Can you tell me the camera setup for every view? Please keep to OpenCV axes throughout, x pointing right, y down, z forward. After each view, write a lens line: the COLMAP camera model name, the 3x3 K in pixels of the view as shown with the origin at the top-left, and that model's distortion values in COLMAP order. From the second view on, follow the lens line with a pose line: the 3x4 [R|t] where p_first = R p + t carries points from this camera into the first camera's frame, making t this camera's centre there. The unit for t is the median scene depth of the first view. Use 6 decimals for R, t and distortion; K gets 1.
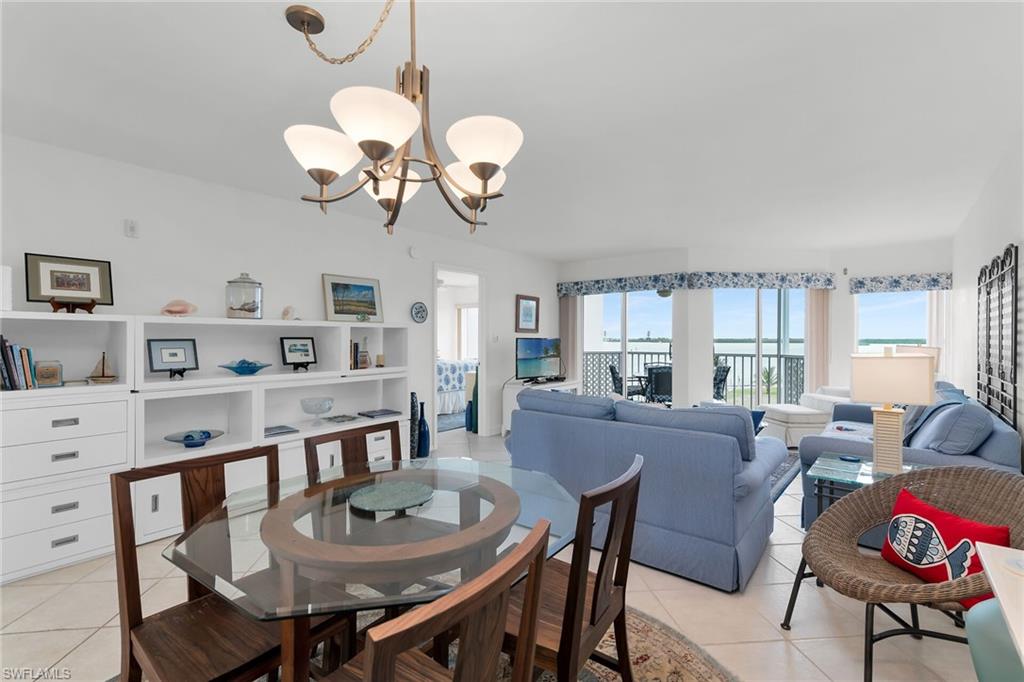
lens RADIAL K [[462.5, 0, 511.1], [0, 462.5, 340.5], [0, 0, 1]] dist [0.011519, -0.001640]
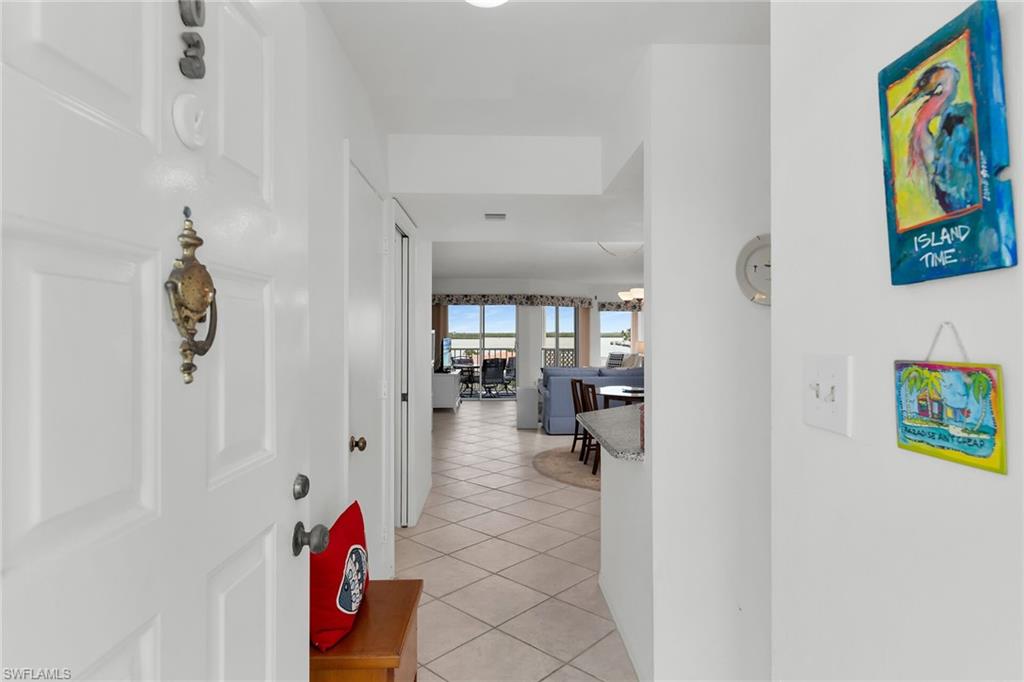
lens RADIAL K [[554.3, 0, 517.2], [0, 554.3, 337.9], [0, 0, 1]] dist [0.003381, 0.000058]
pose [[0.749518, -0.010262, 0.661904, -0.851912], [0.001595, 0.999905, 0.013697, -0.031324], [-0.661981, -0.009211, 0.749464, -0.327605]]
